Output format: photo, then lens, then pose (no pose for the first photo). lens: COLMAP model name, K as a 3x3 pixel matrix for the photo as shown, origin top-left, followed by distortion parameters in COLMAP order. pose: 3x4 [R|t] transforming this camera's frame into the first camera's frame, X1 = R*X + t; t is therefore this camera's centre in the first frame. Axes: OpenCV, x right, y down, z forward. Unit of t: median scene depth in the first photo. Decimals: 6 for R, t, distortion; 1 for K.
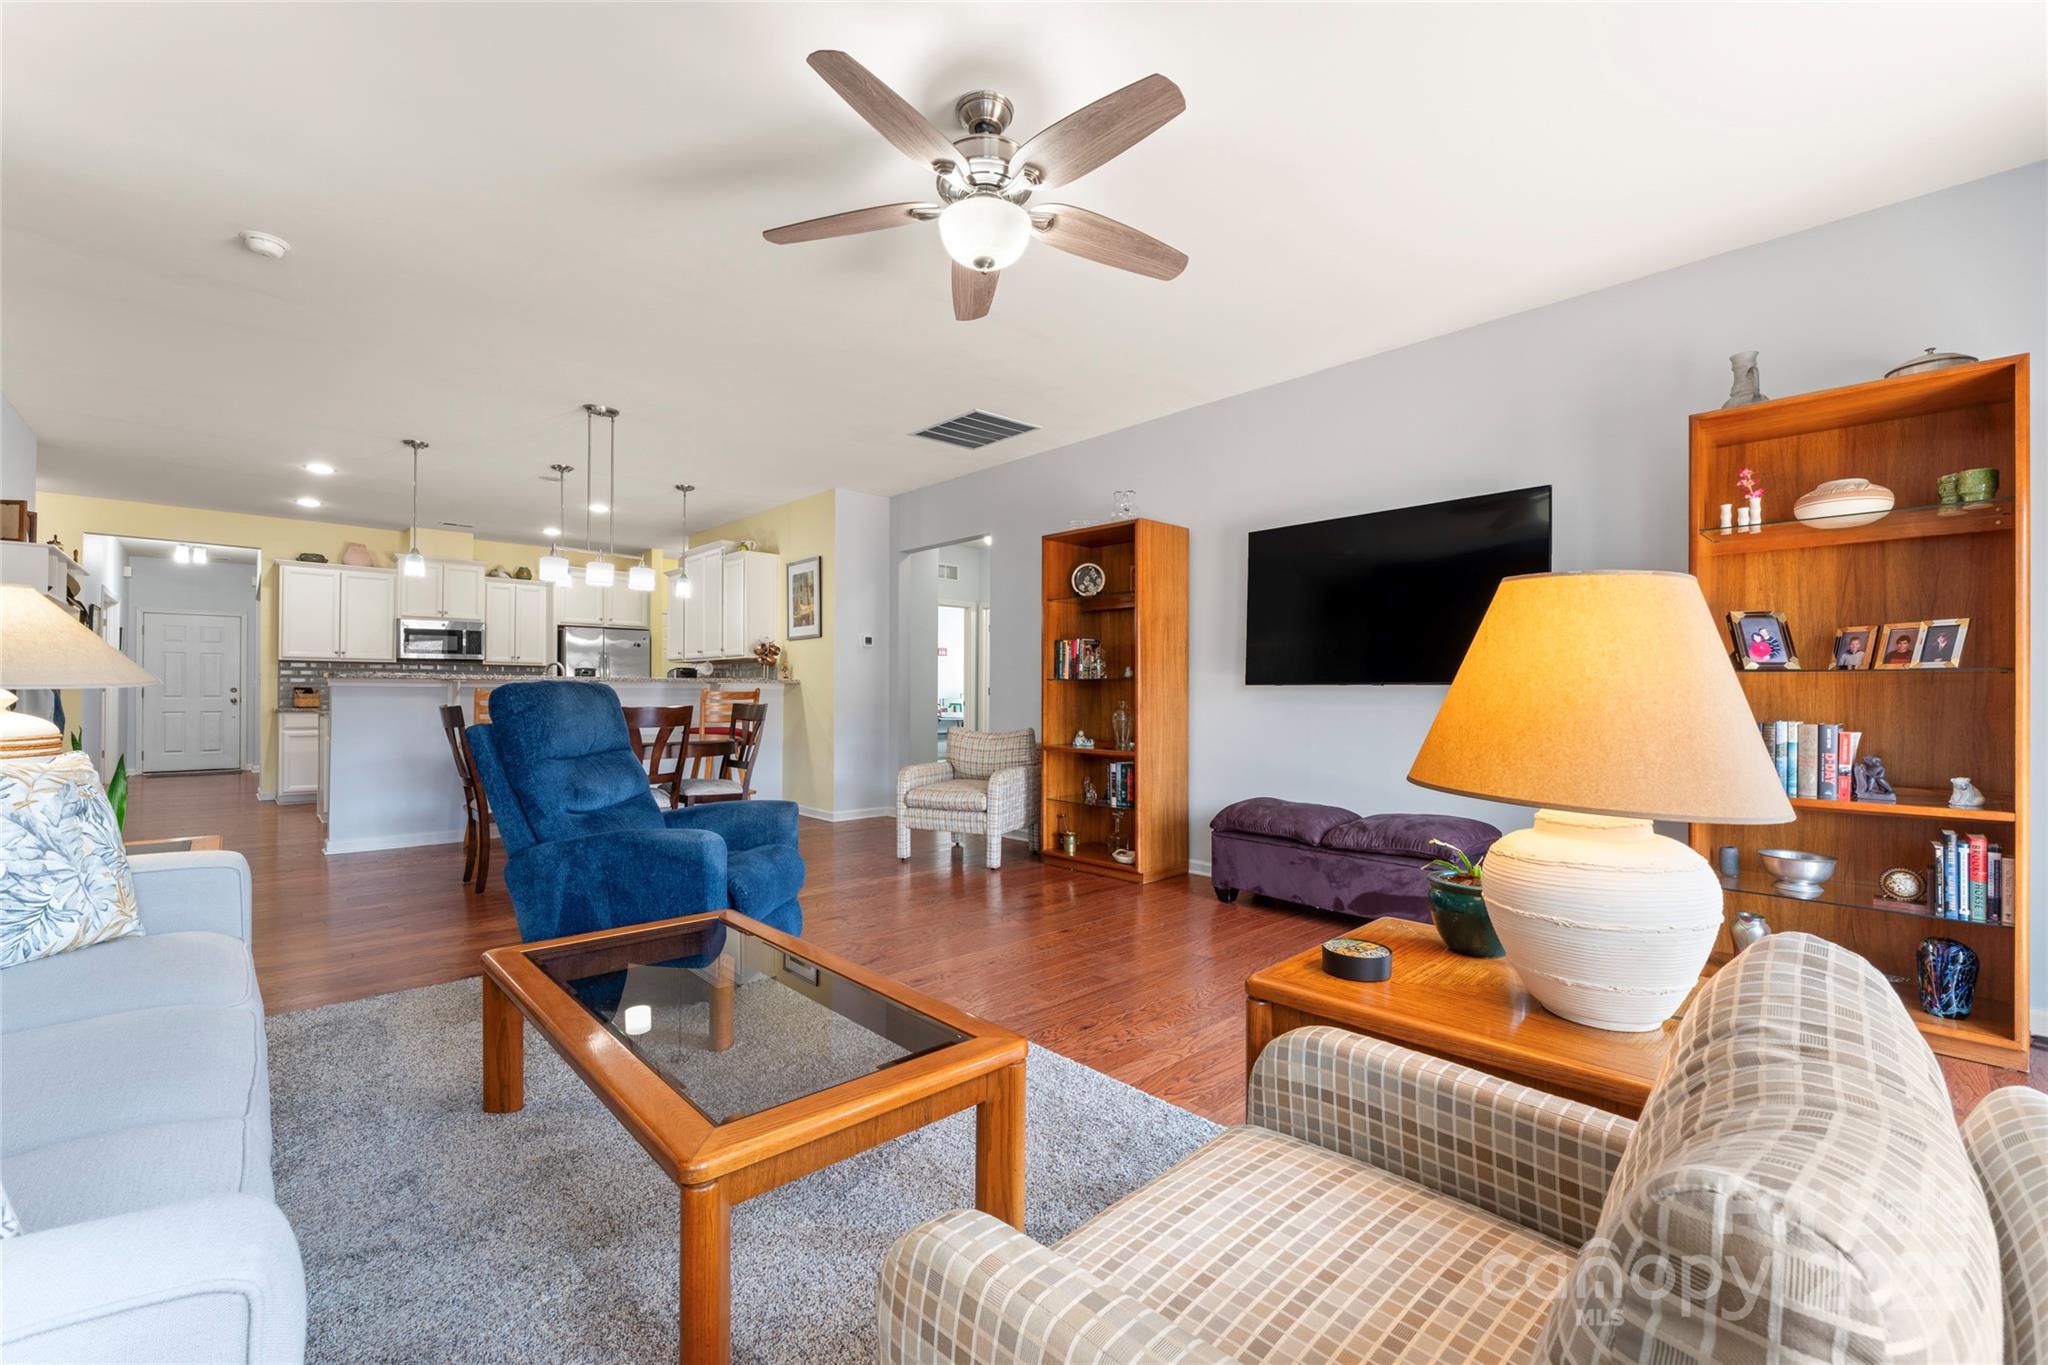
lens RADIAL K [[852.1, 0, 1008.2], [0, 852.1, 685.5], [0, 0, 1]] dist [-0.001377, 0.000268]
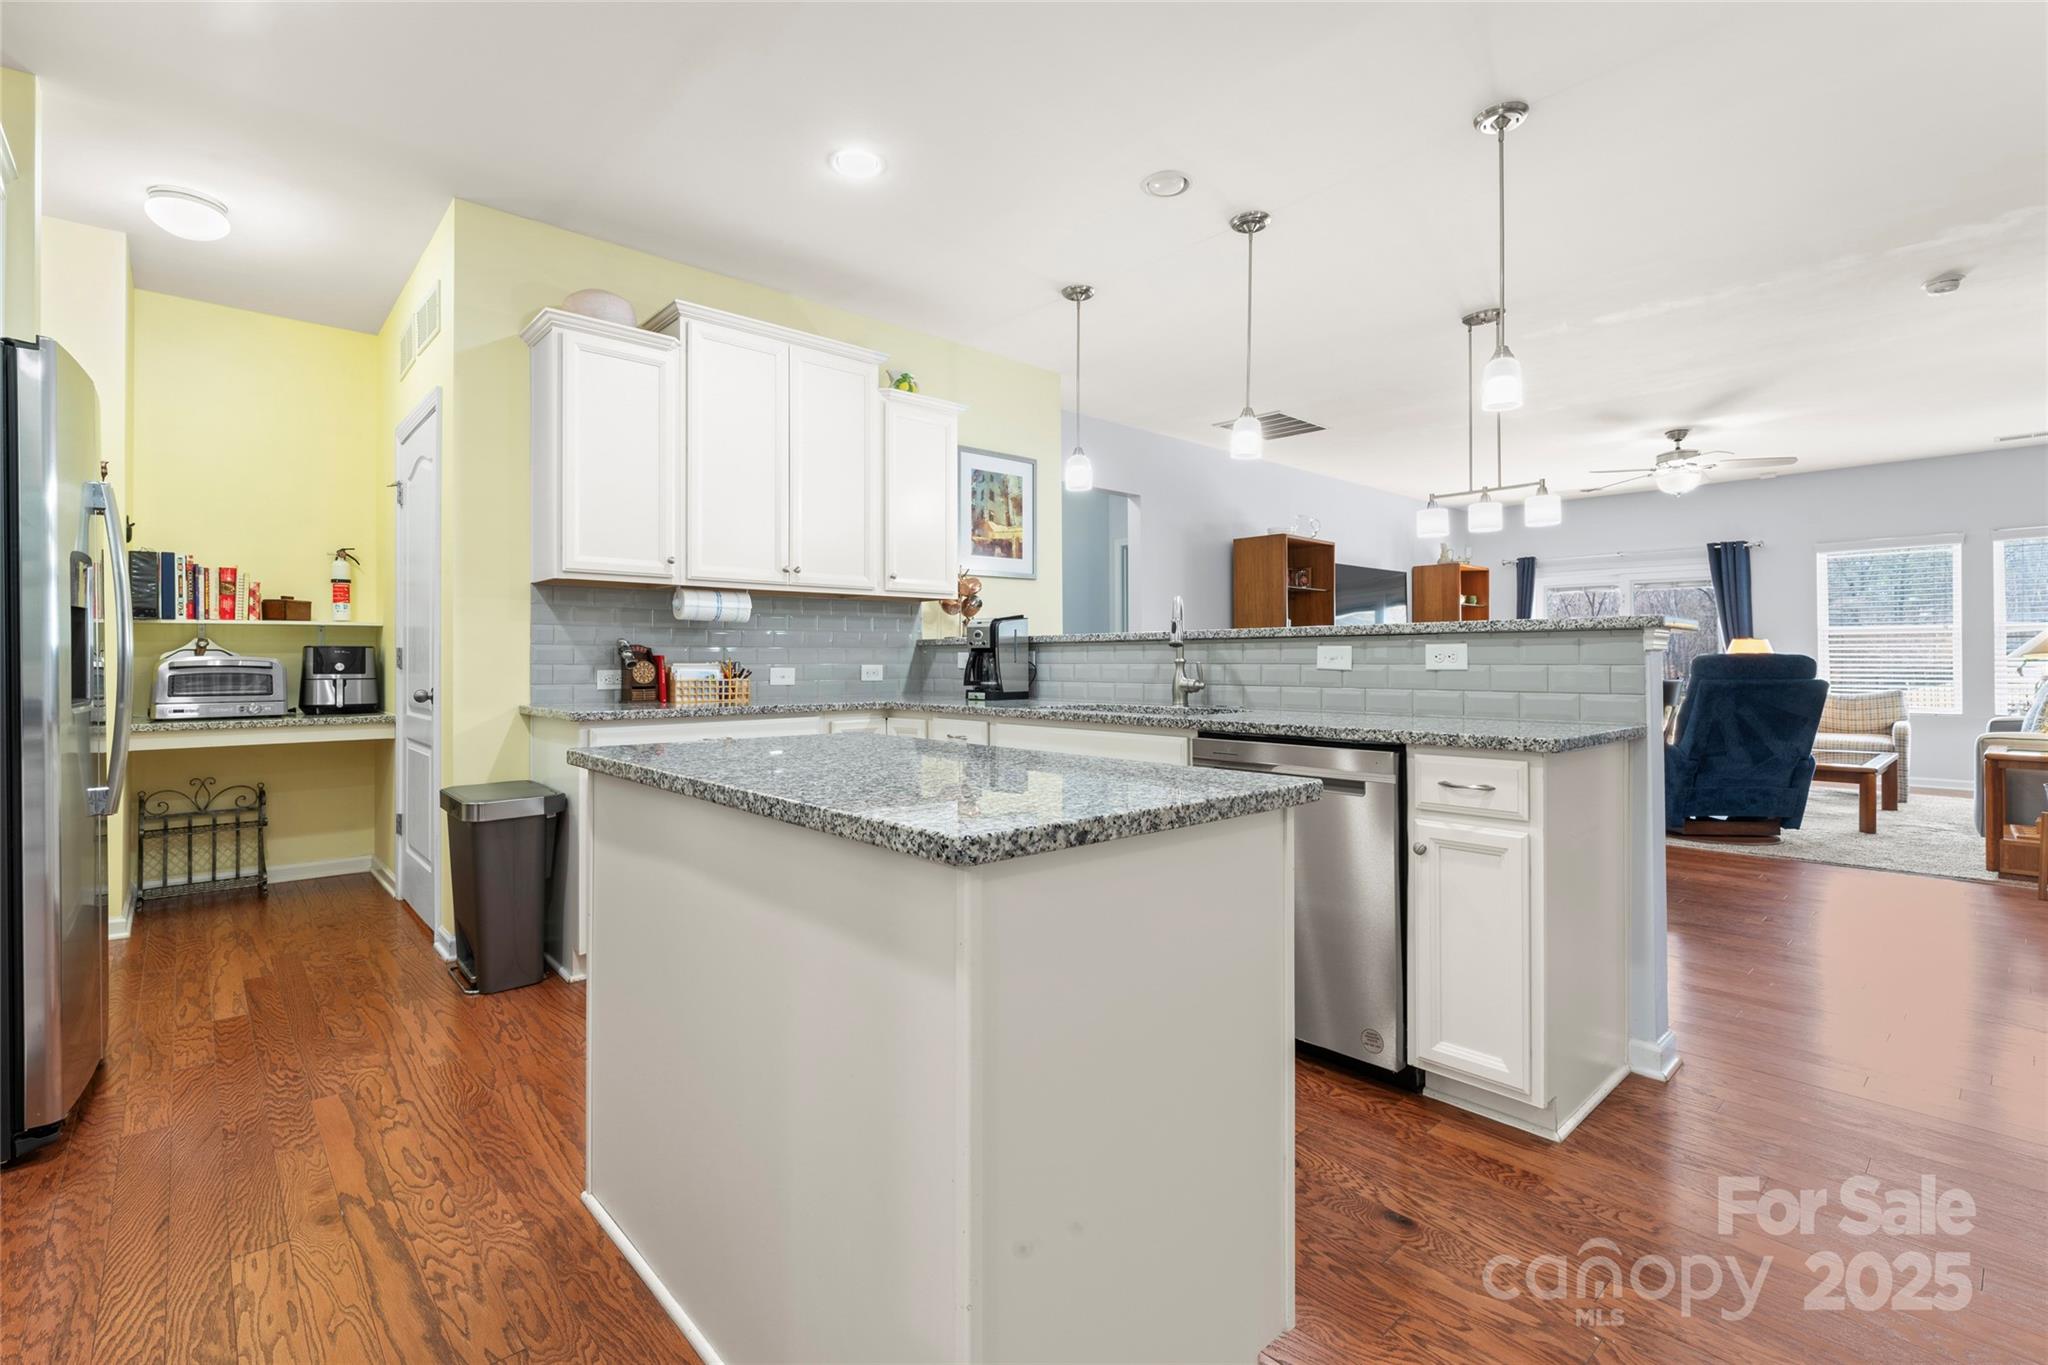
lens RADIAL K [[930.2, 0, 1024.1], [0, 930.2, 656.1], [0, 0, 1]] dist [-0.004022, 0.000820]
pose [[-0.000786, 0.003080, 0.999995, -0.913954], [-0.005361, 0.999981, -0.003084, 0.005759], [-0.999985, -0.005363, -0.000770, 0.962648]]
